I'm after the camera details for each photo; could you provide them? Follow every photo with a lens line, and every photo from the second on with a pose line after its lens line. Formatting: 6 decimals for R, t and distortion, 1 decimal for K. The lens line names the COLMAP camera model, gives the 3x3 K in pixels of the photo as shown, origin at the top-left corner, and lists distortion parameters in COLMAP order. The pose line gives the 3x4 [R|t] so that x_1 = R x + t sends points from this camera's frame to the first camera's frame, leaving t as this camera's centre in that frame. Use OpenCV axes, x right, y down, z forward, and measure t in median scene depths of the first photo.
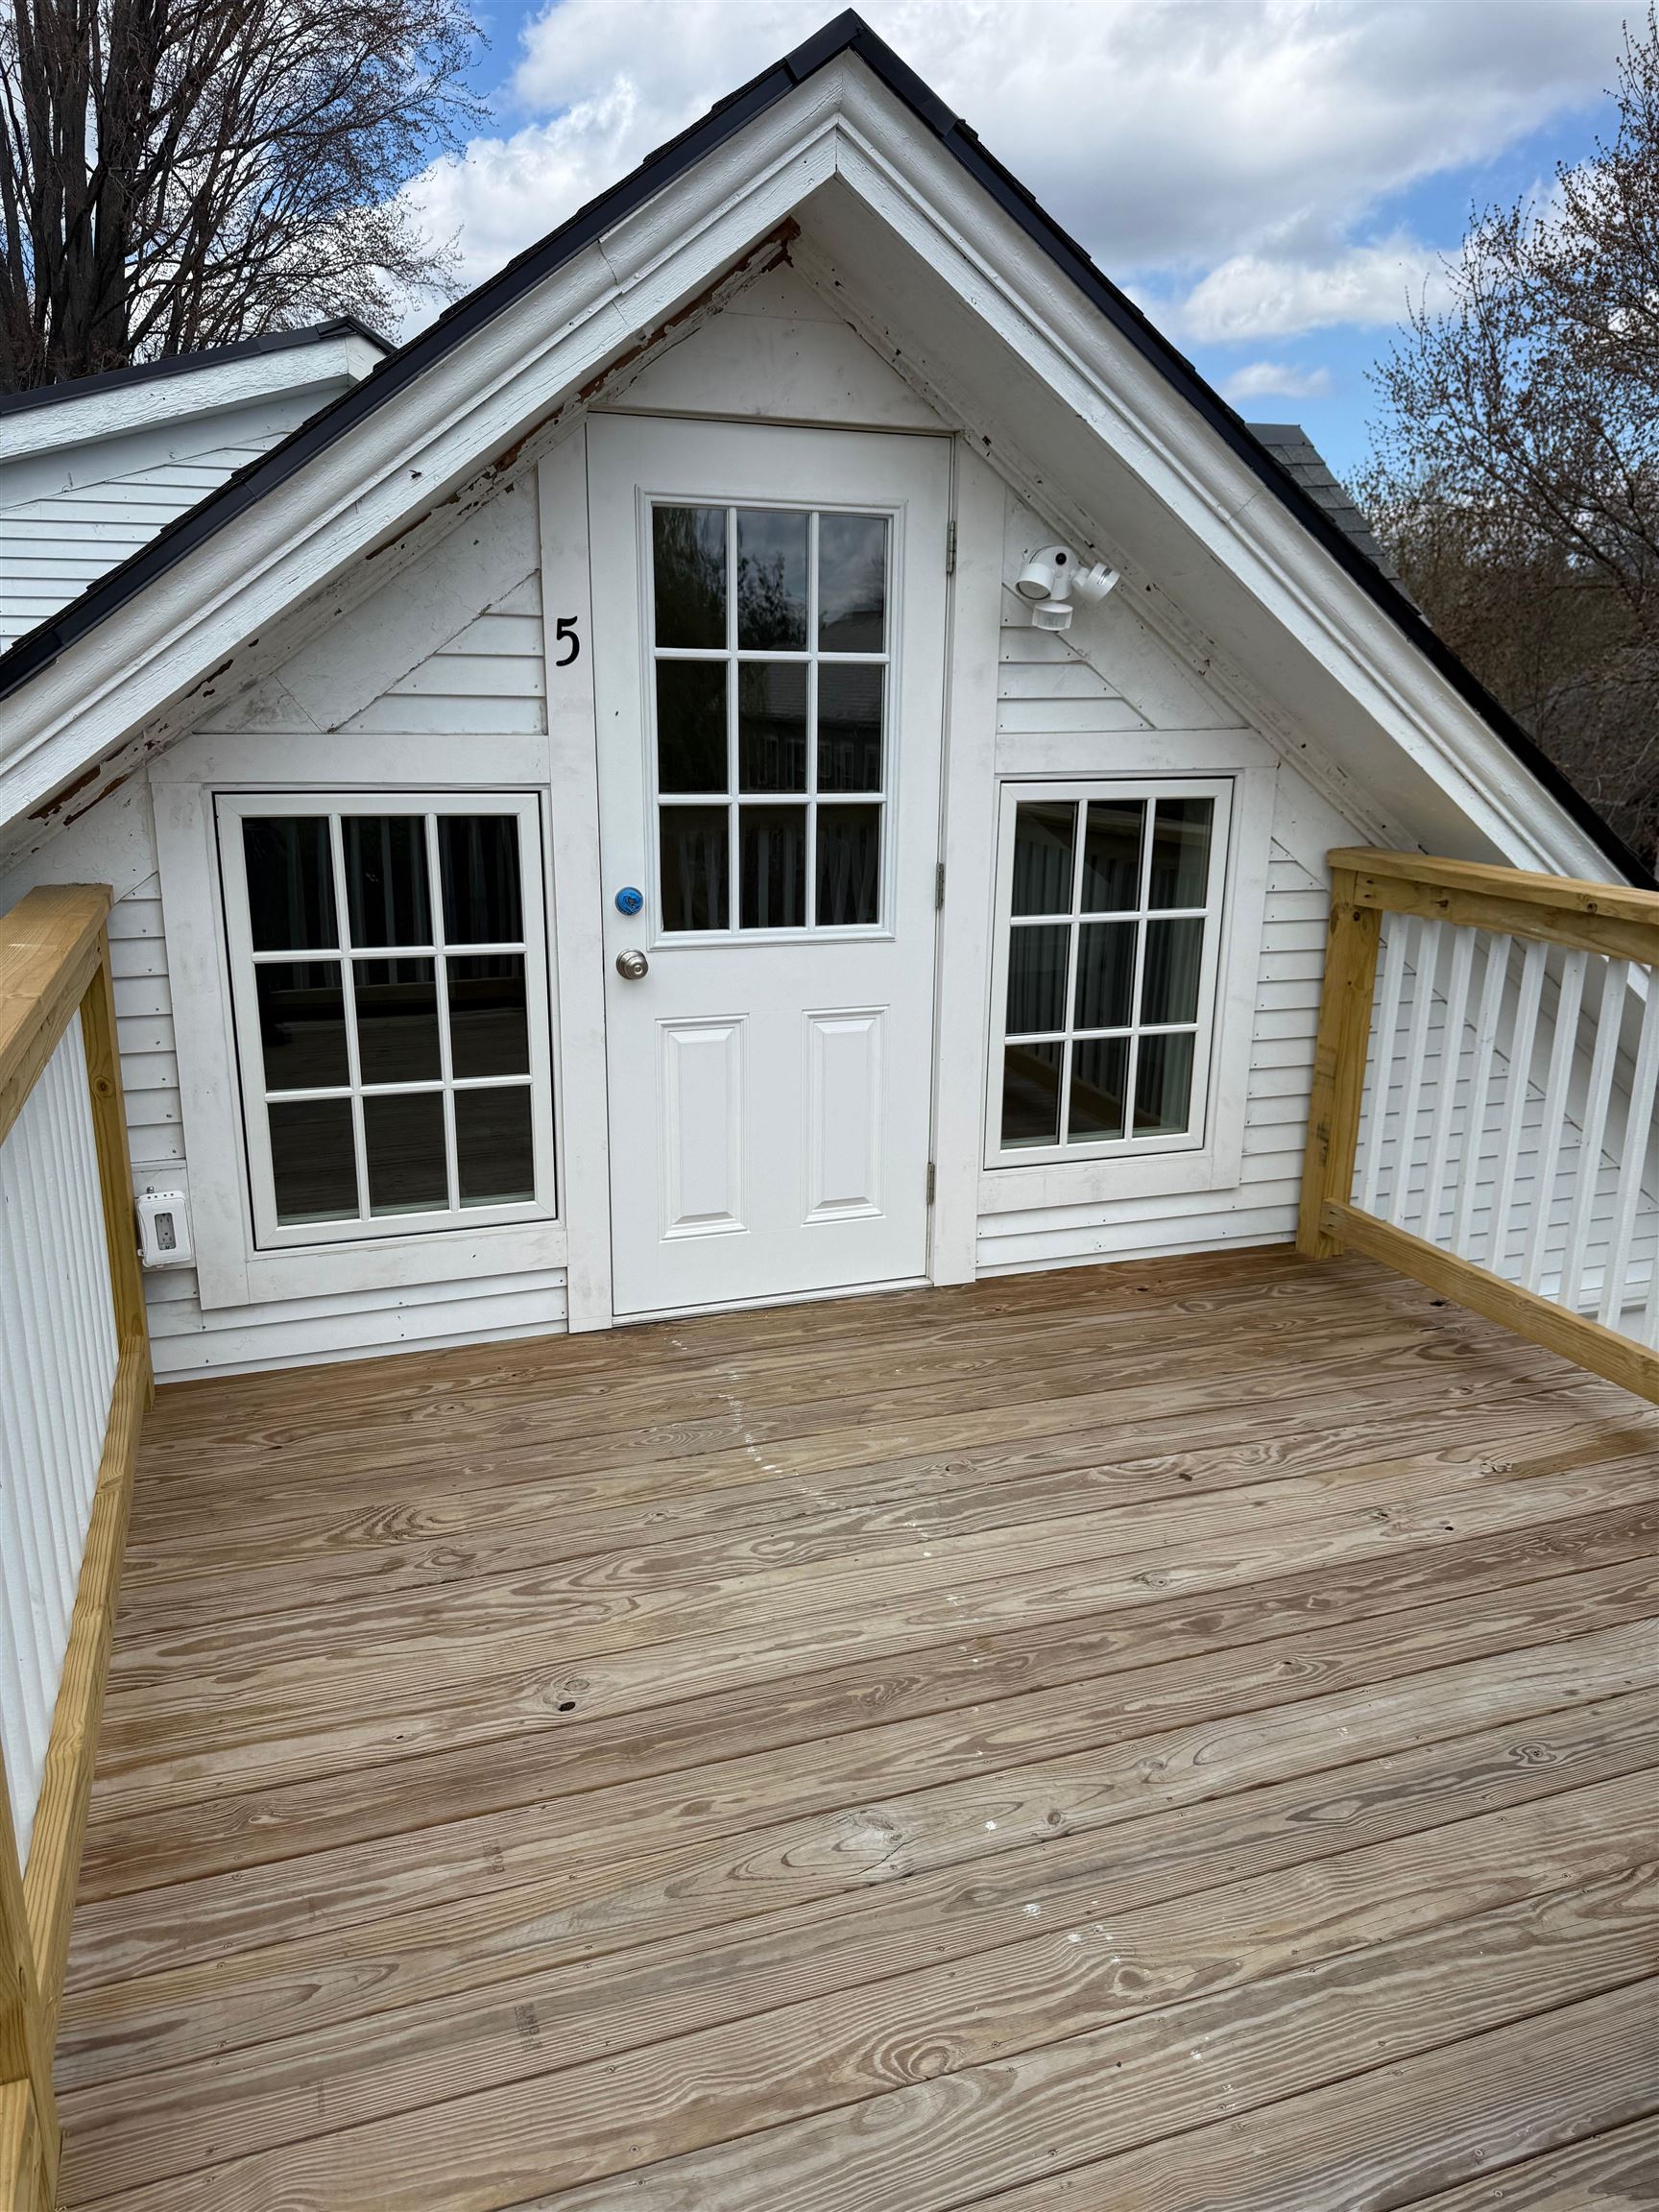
lens RADIAL K [[1557.9, 0, 829.5], [0, 1557.9, 1106.0], [0, 0, 1]] dist [0.086643, -0.107590]
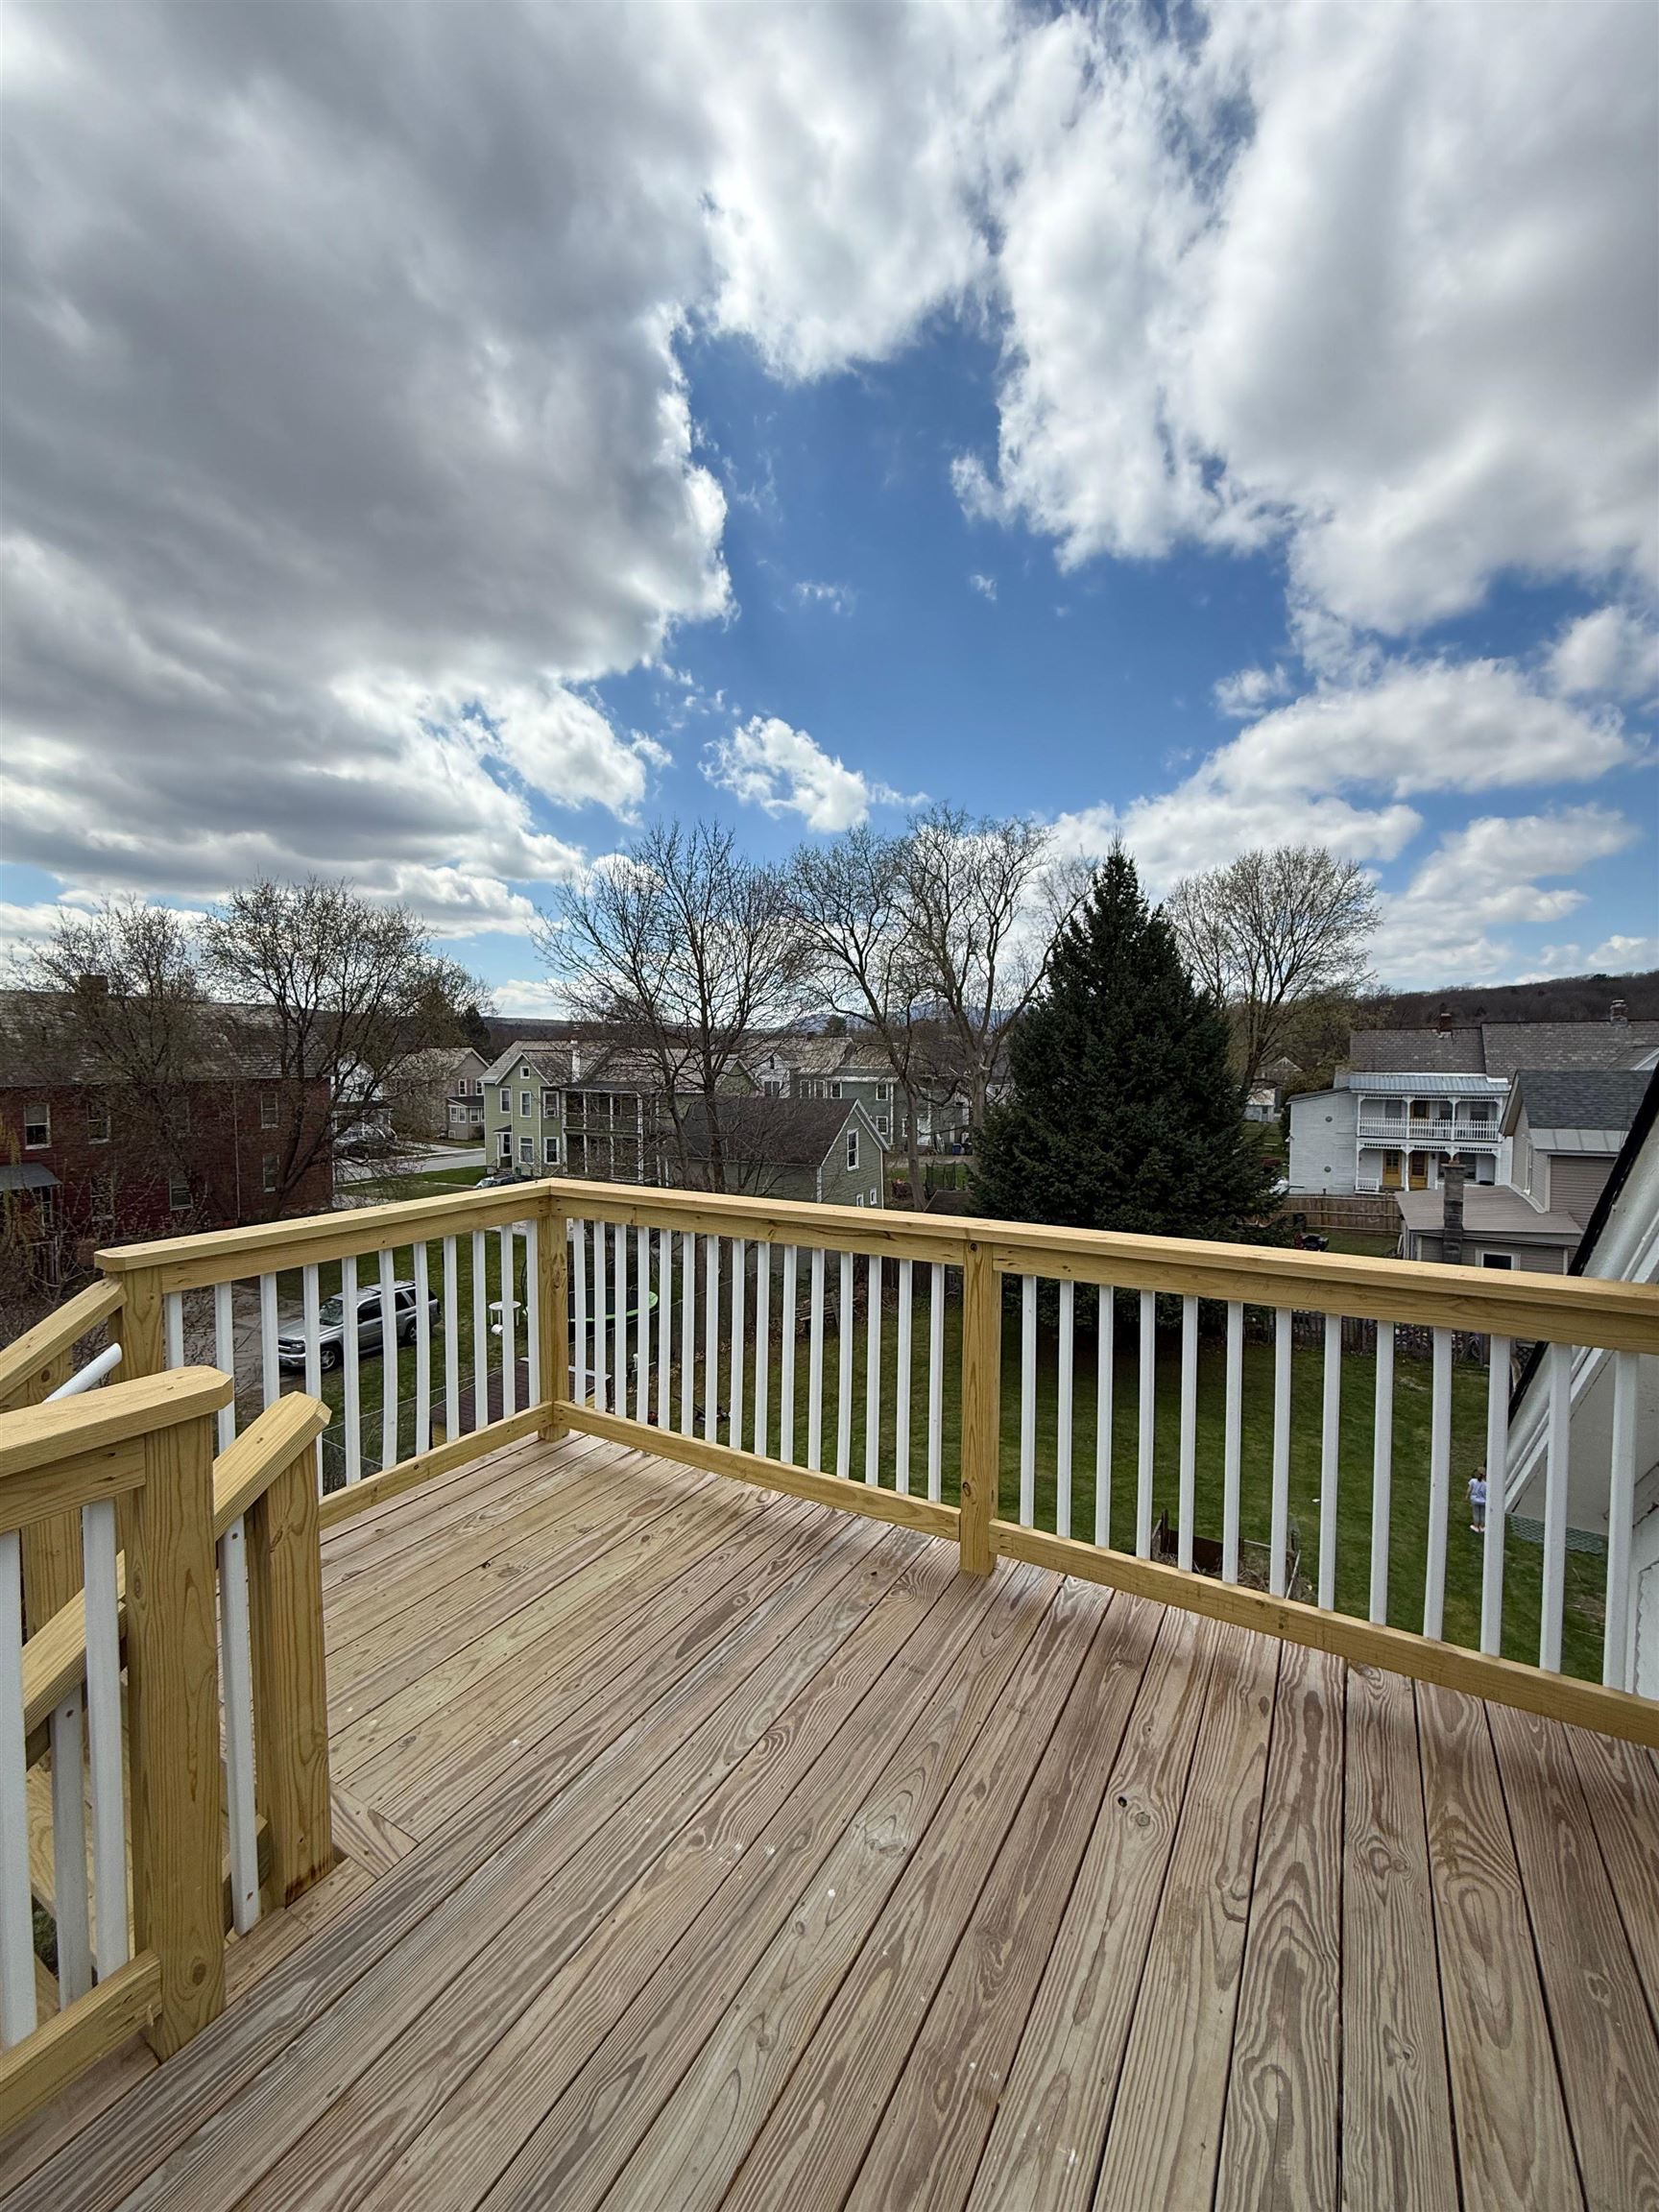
lens RADIAL K [[871.7, 0, 830.9], [0, 871.7, 1094.7], [0, 0, 1]] dist [-0.000063, -0.004138]
pose [[-0.767524, 0.013738, -0.640872, 0.560270], [-0.176554, 0.956571, 0.231951, -0.388849], [0.616226, 0.291176, -0.731766, 1.286887]]
